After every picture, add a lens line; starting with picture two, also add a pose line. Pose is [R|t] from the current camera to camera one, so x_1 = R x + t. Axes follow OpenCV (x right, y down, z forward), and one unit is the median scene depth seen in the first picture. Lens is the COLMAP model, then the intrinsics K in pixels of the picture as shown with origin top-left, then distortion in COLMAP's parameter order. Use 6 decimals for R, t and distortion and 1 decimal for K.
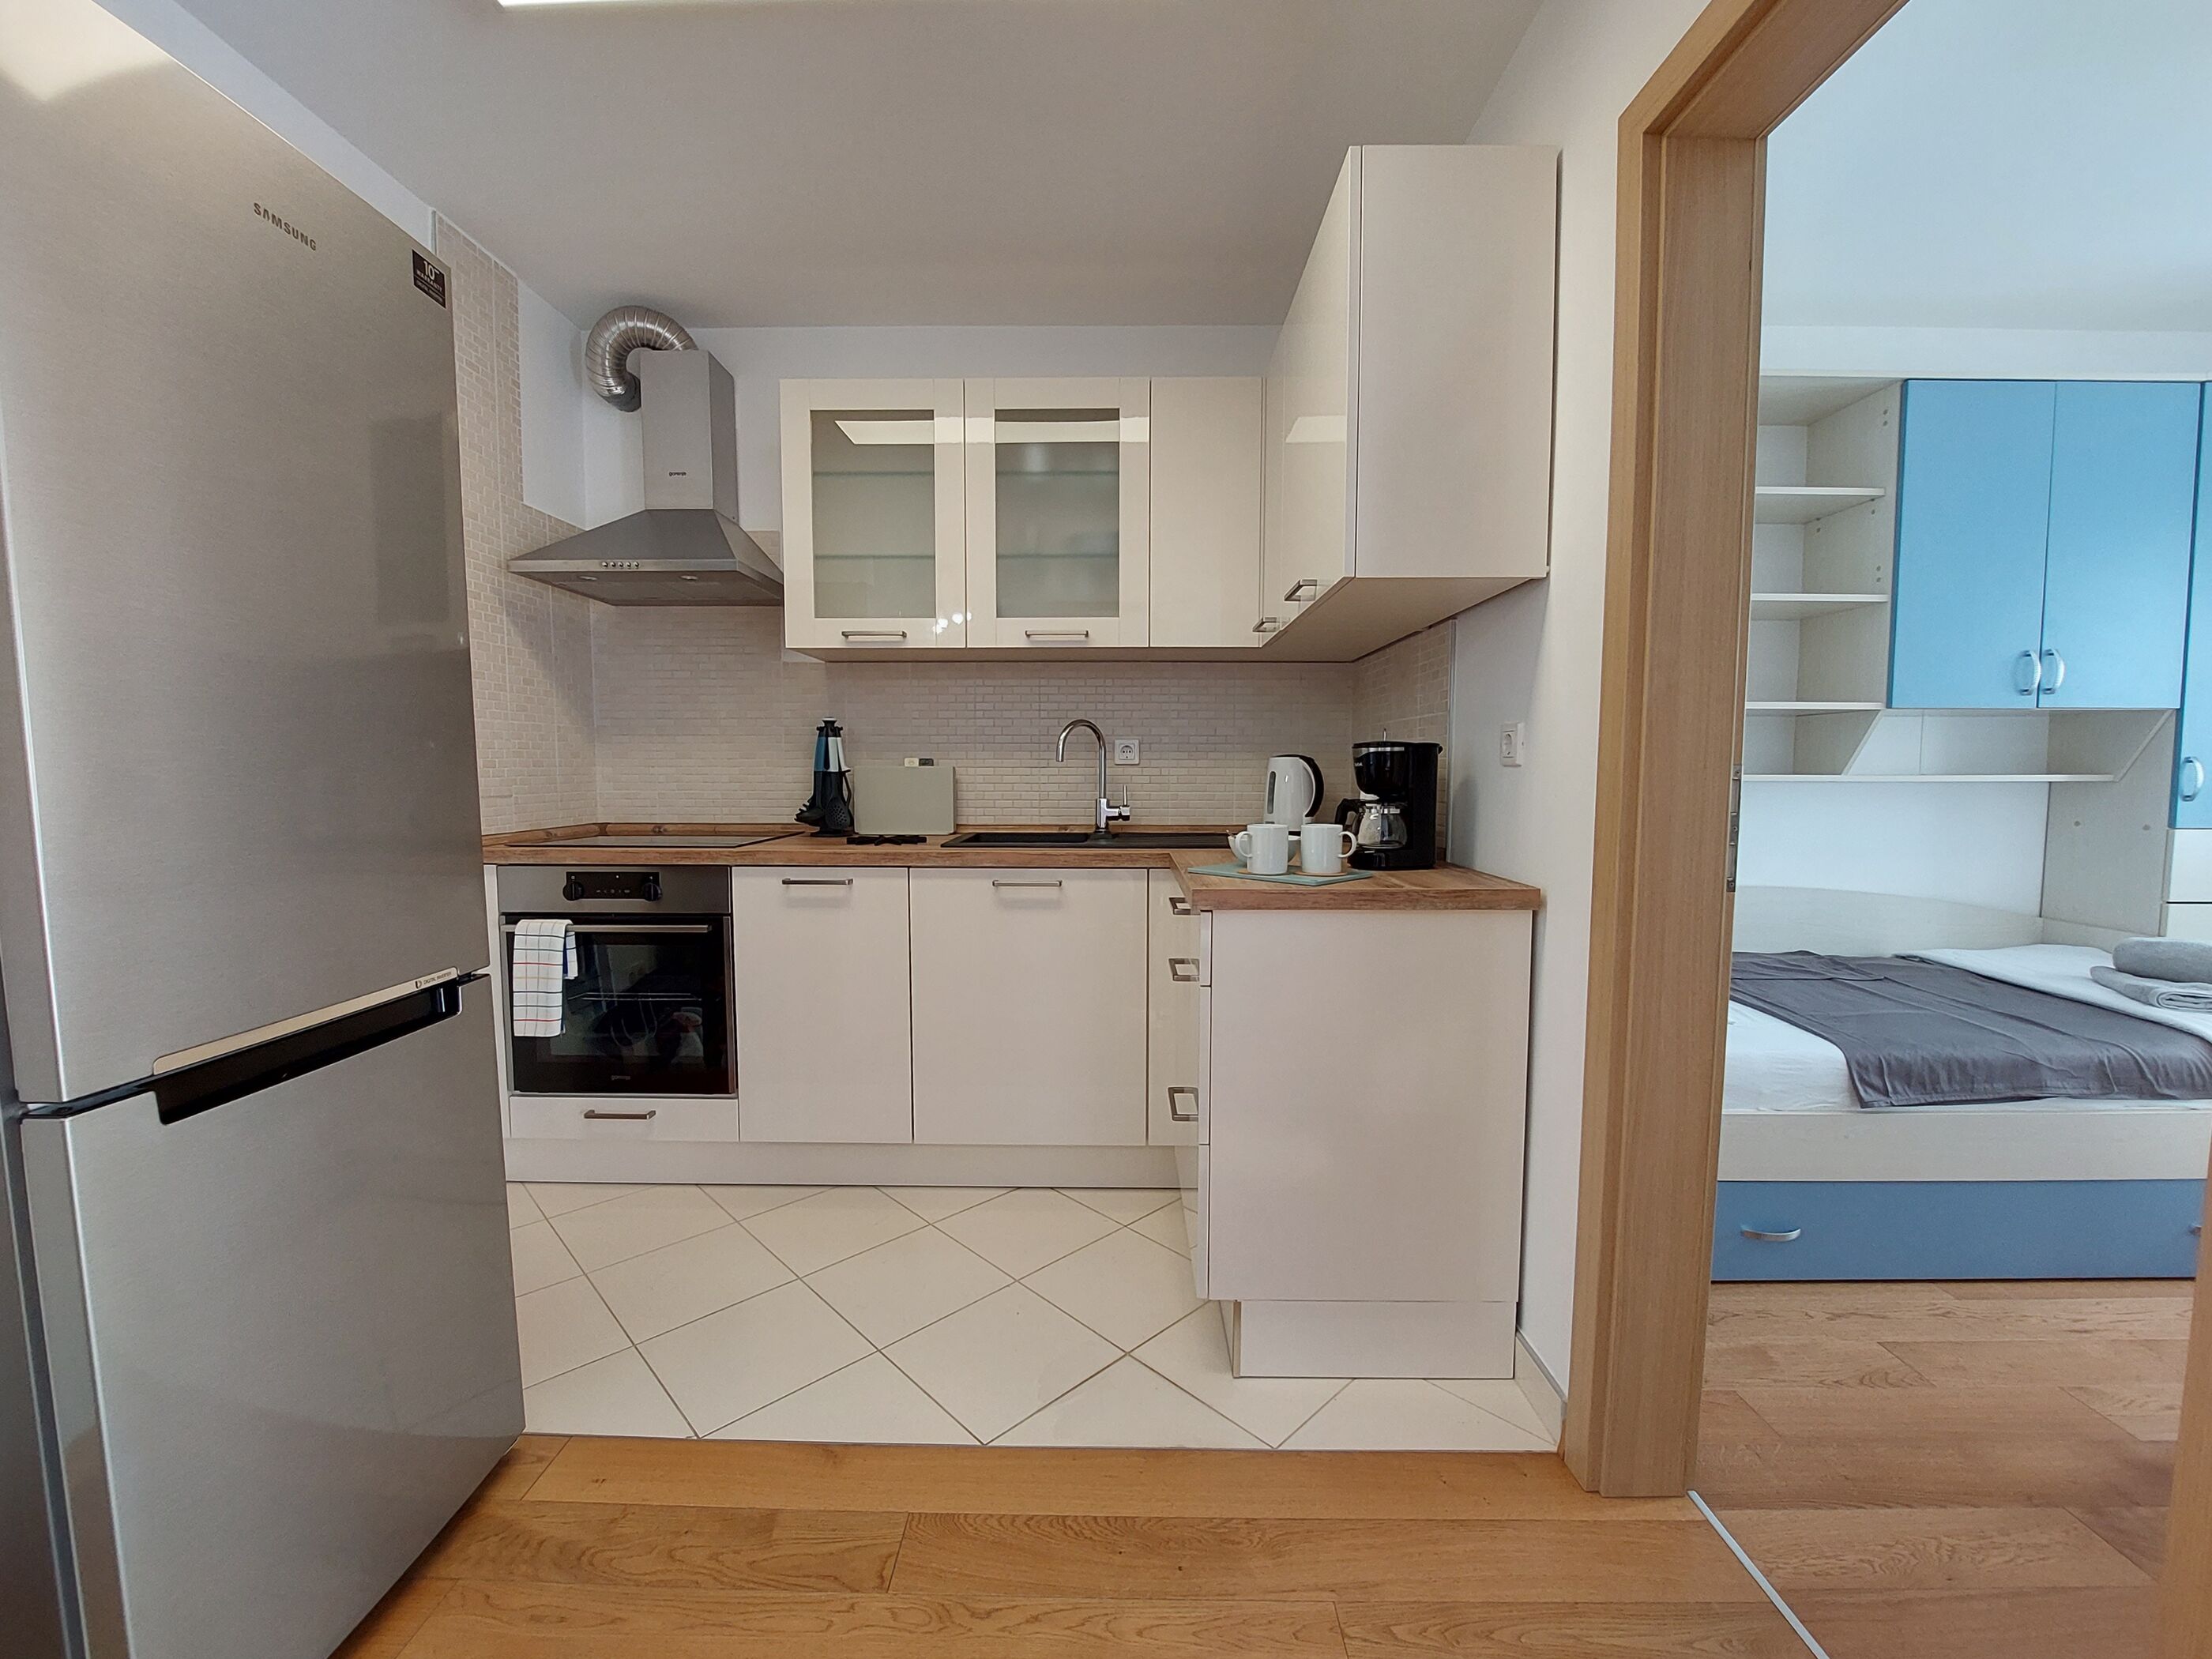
lens RADIAL K [[906.1, 0, 1102.6], [0, 906.1, 832.1], [0, 0, 1]] dist [-0.016305, -0.000502]
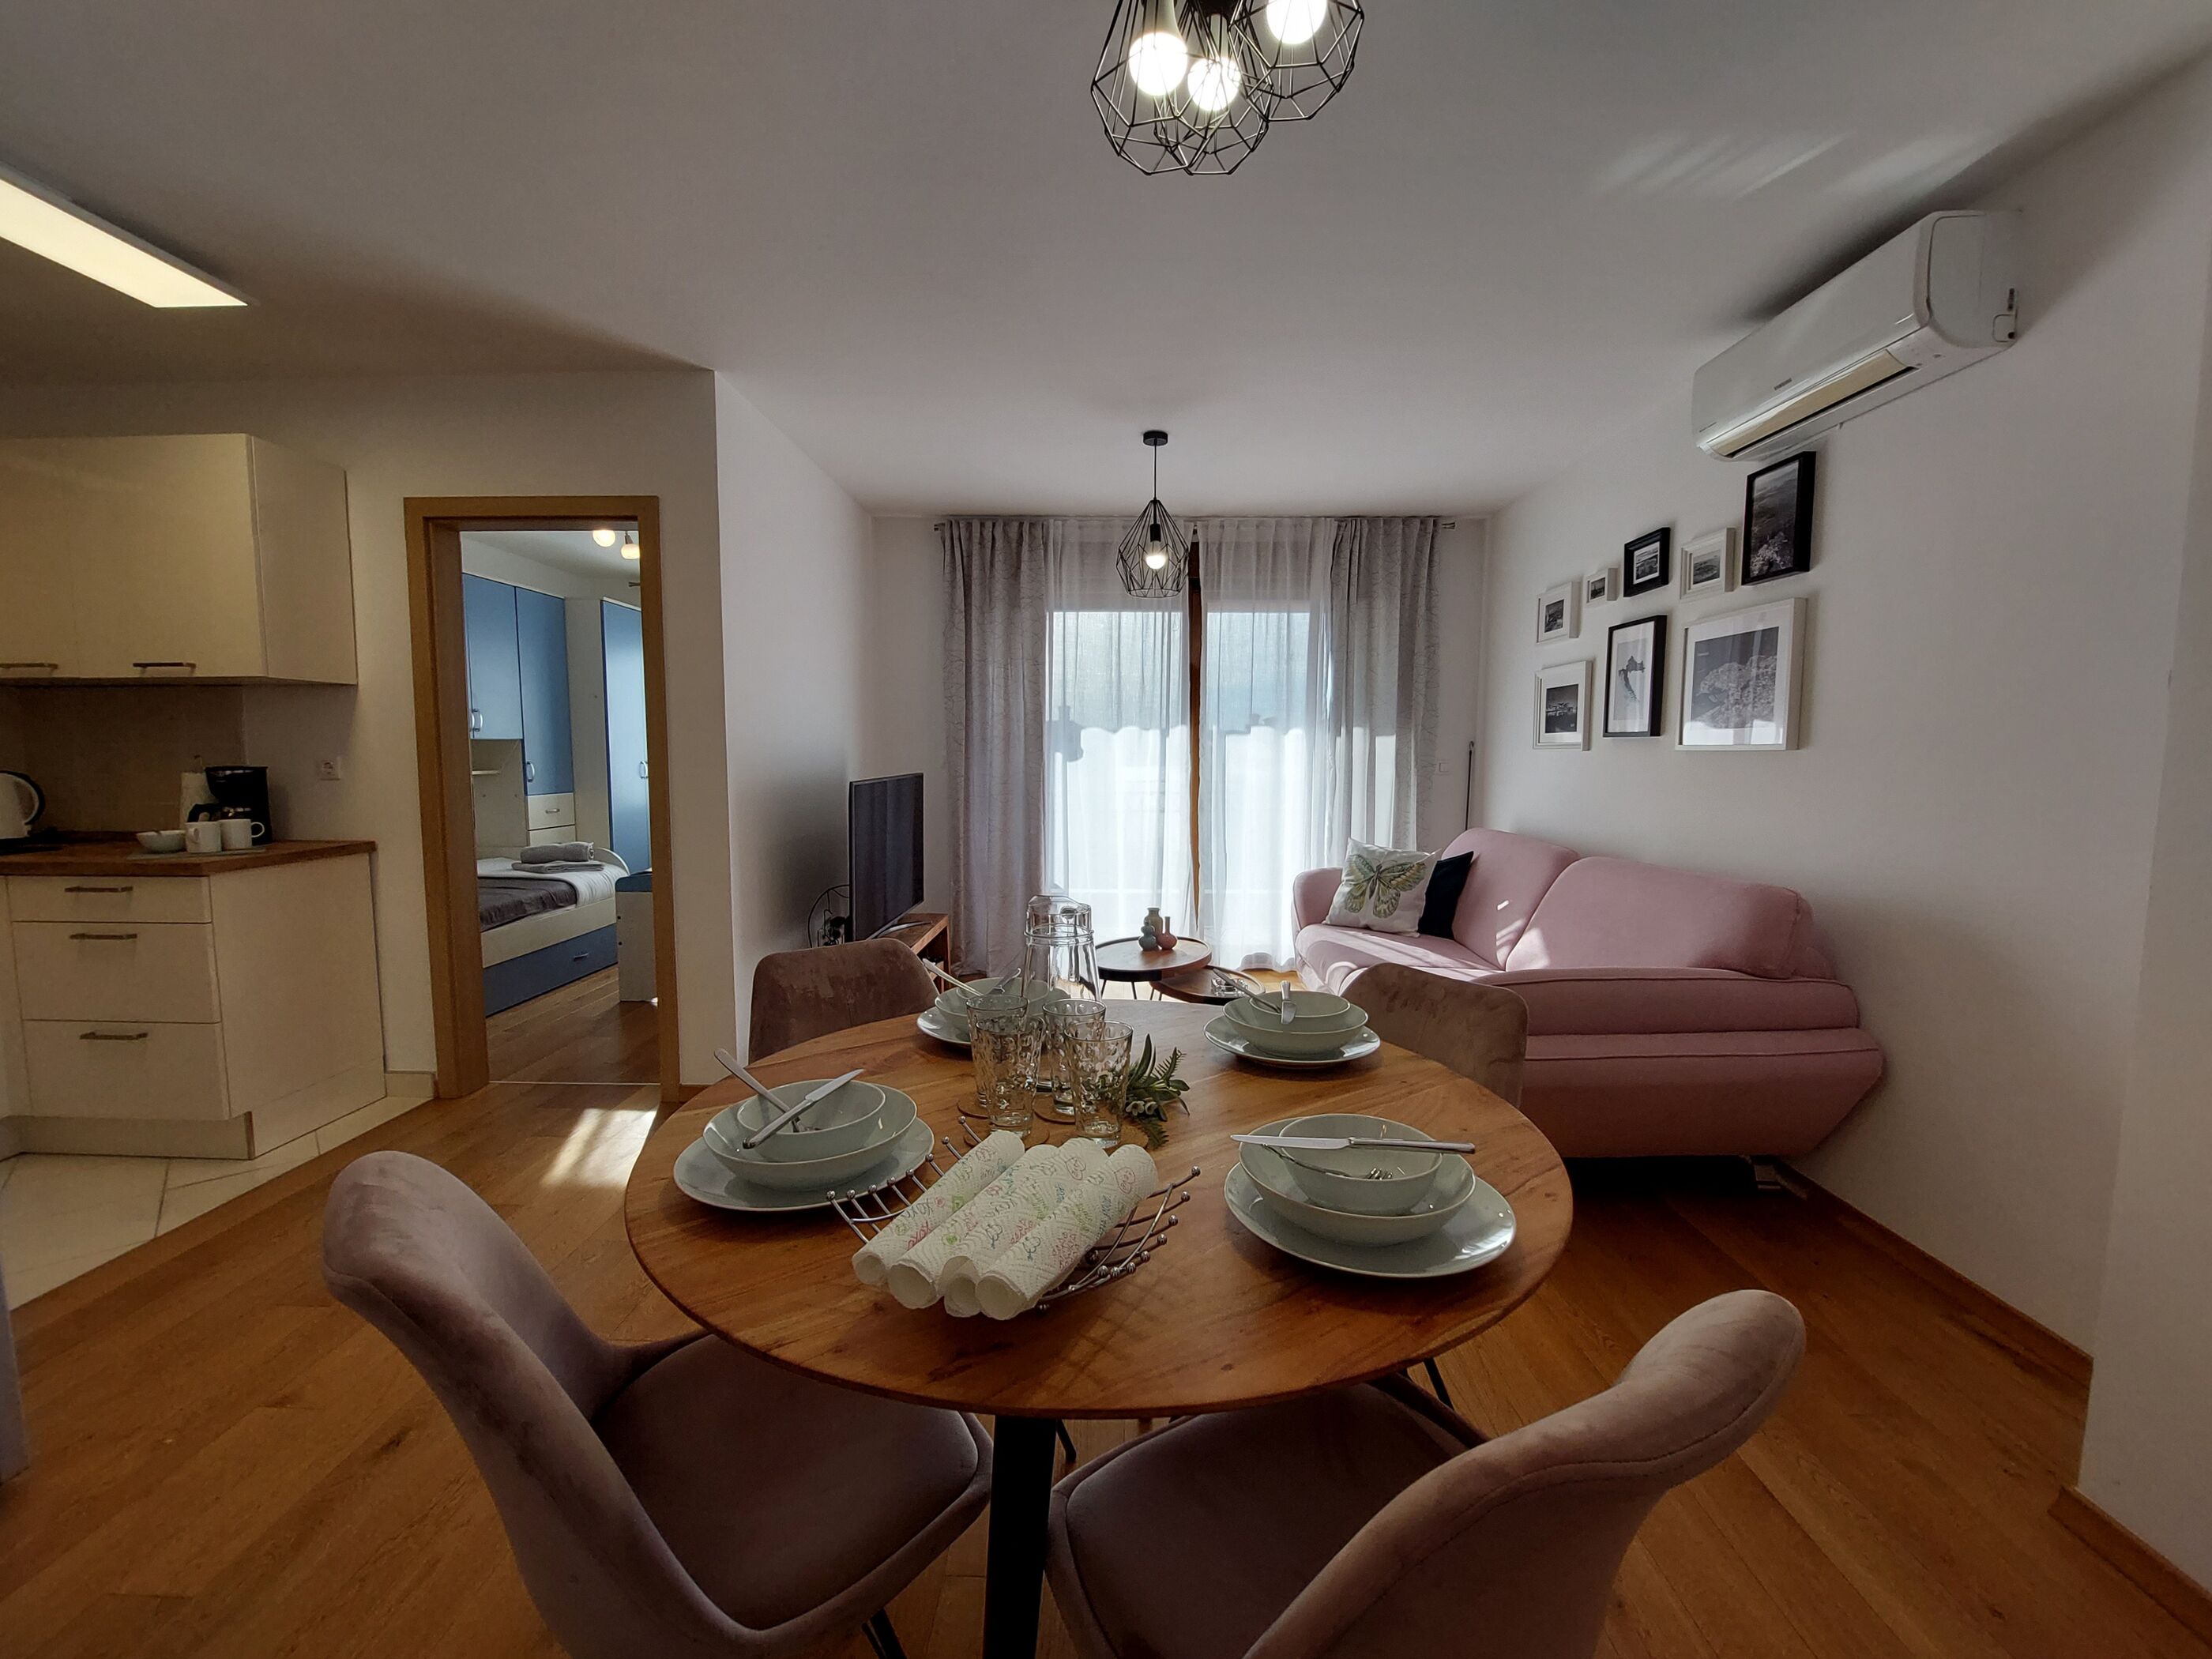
lens RADIAL K [[906.1, 0, 1102.6], [0, 906.1, 832.1], [0, 0, 1]] dist [-0.016305, -0.000502]
pose [[0.005181, -0.089765, 0.995949, -0.945516], [0.066873, 0.993764, 0.089221, -0.017498], [-0.997748, 0.066140, 0.011152, -0.400858]]
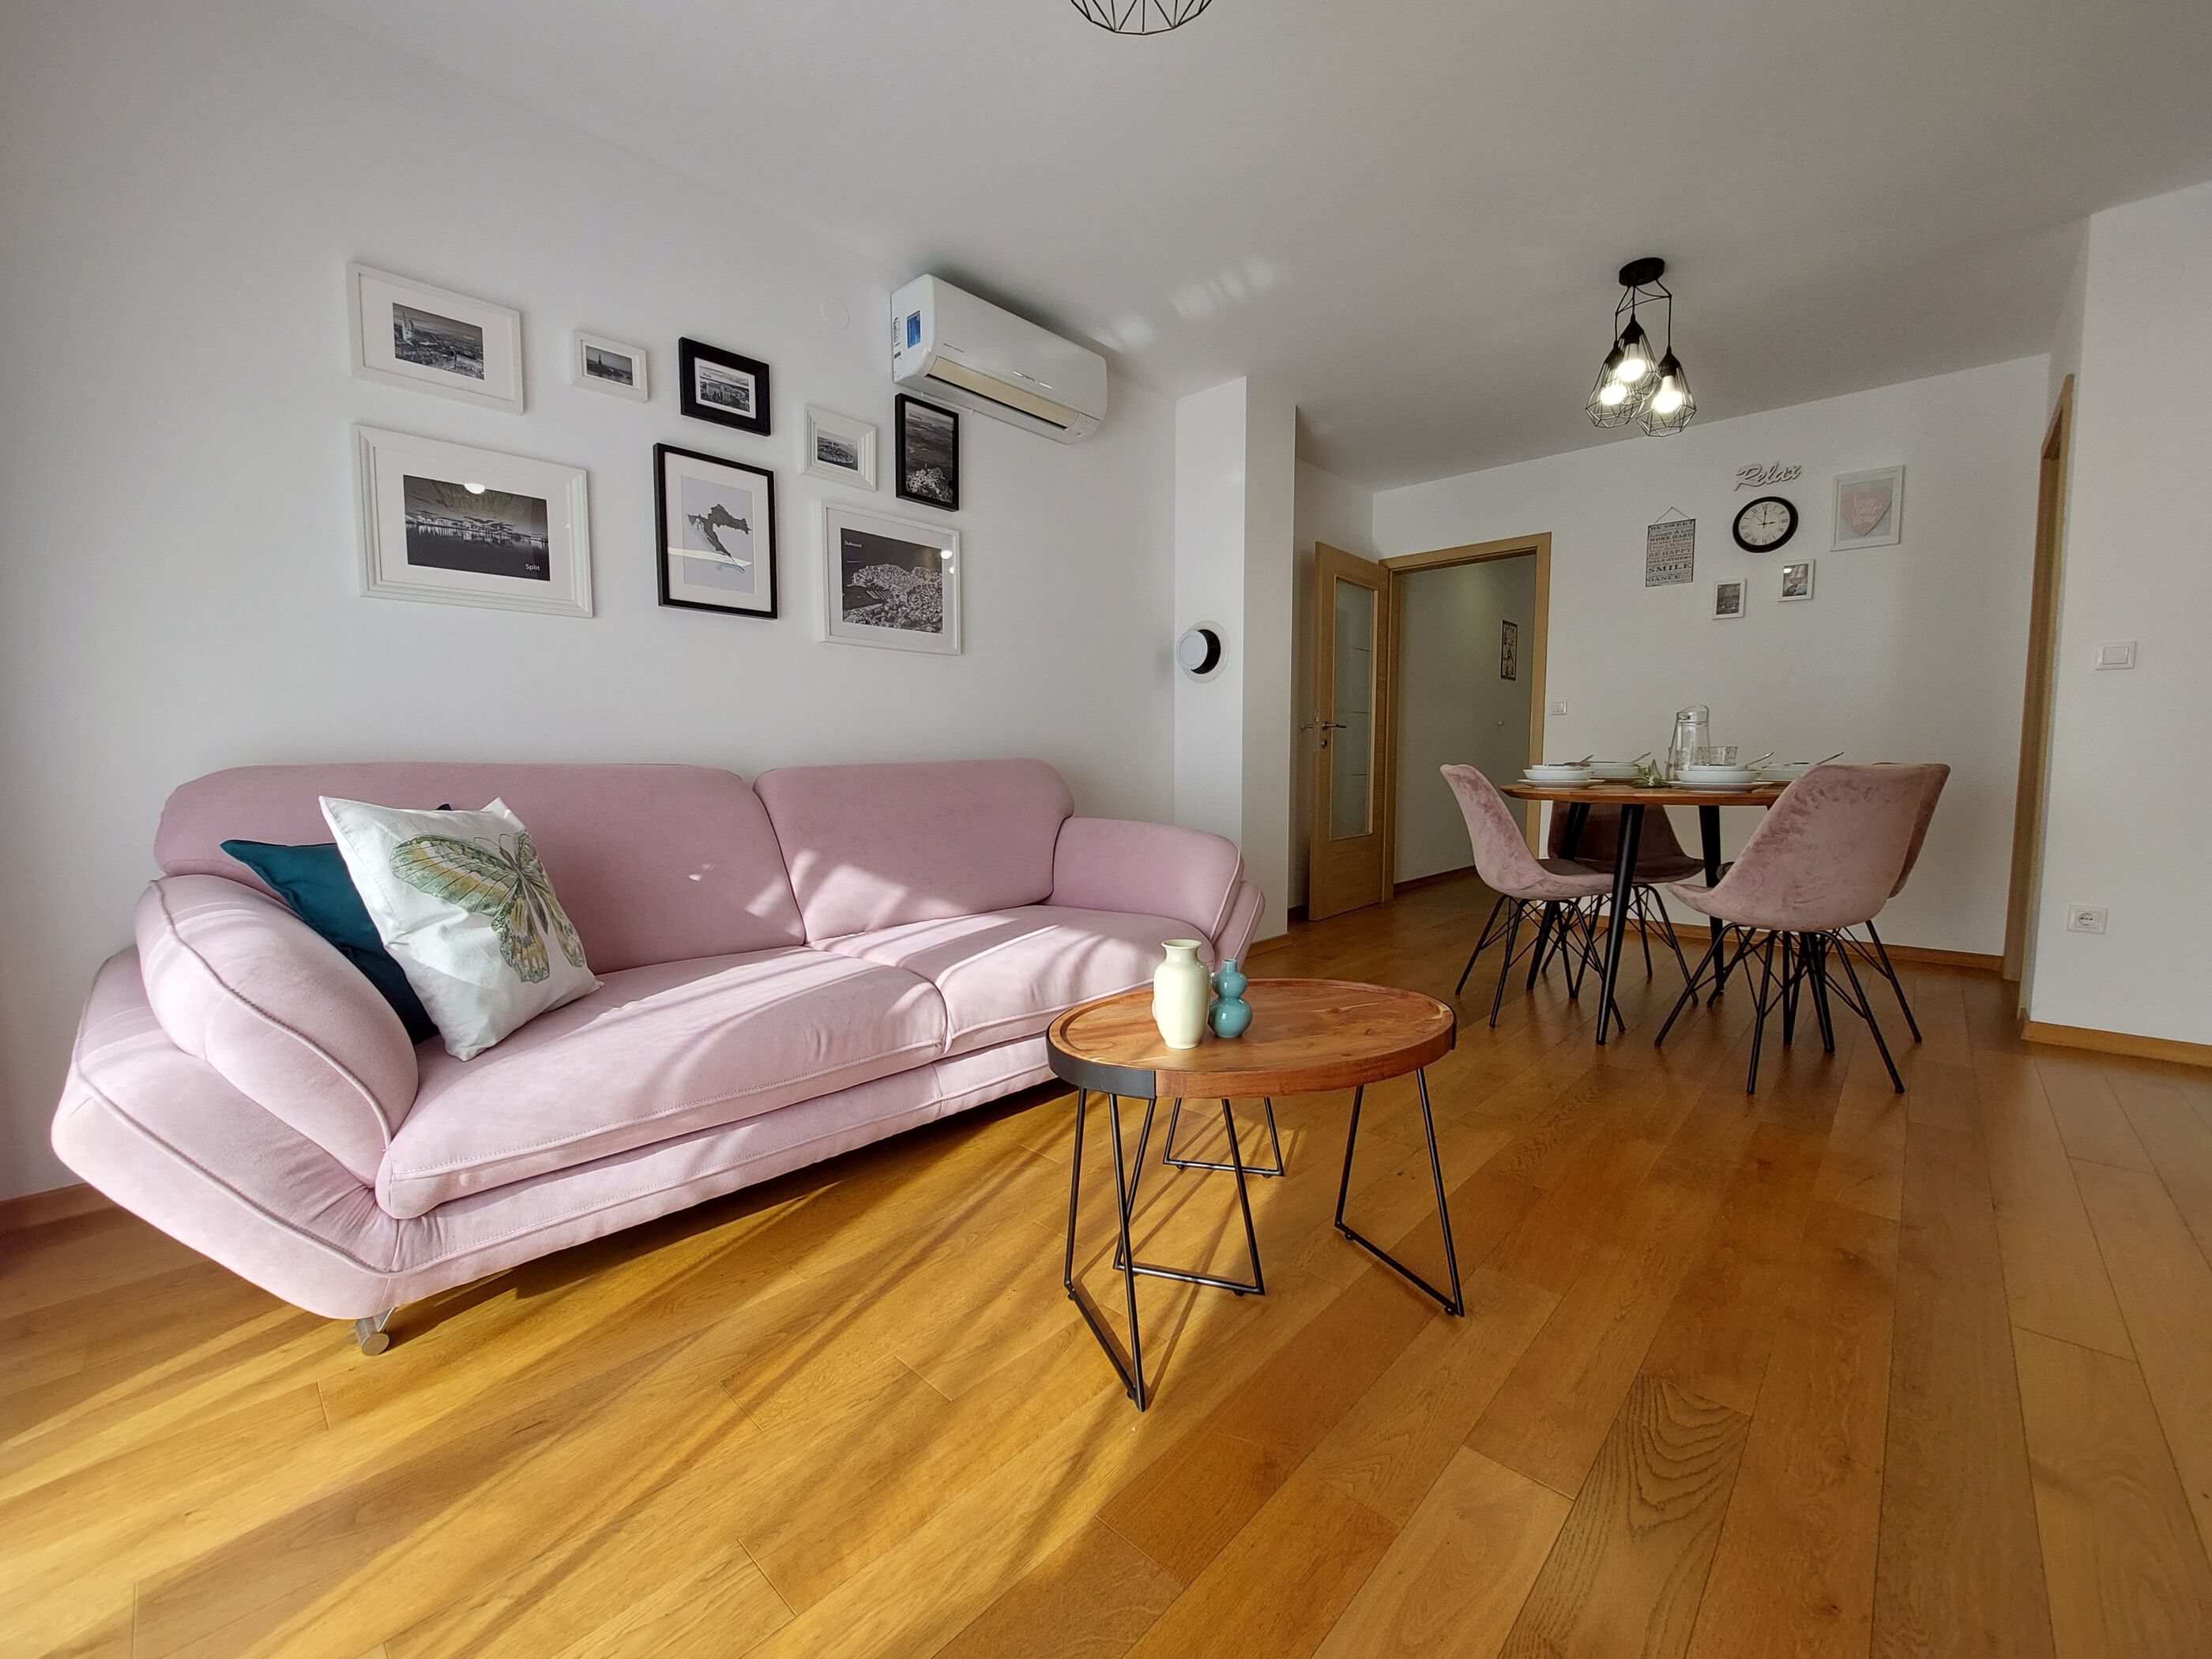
lens RADIAL K [[881.0, 0, 1104.9], [0, 881.0, 838.7], [0, 0, 1]] dist [-0.017632, 0.000016]
pose [[-0.671094, 0.065379, -0.738484, 0.920224], [-0.050083, 0.989830, 0.133144, 0.116792], [0.739679, 0.126338, -0.660994, -0.161989]]
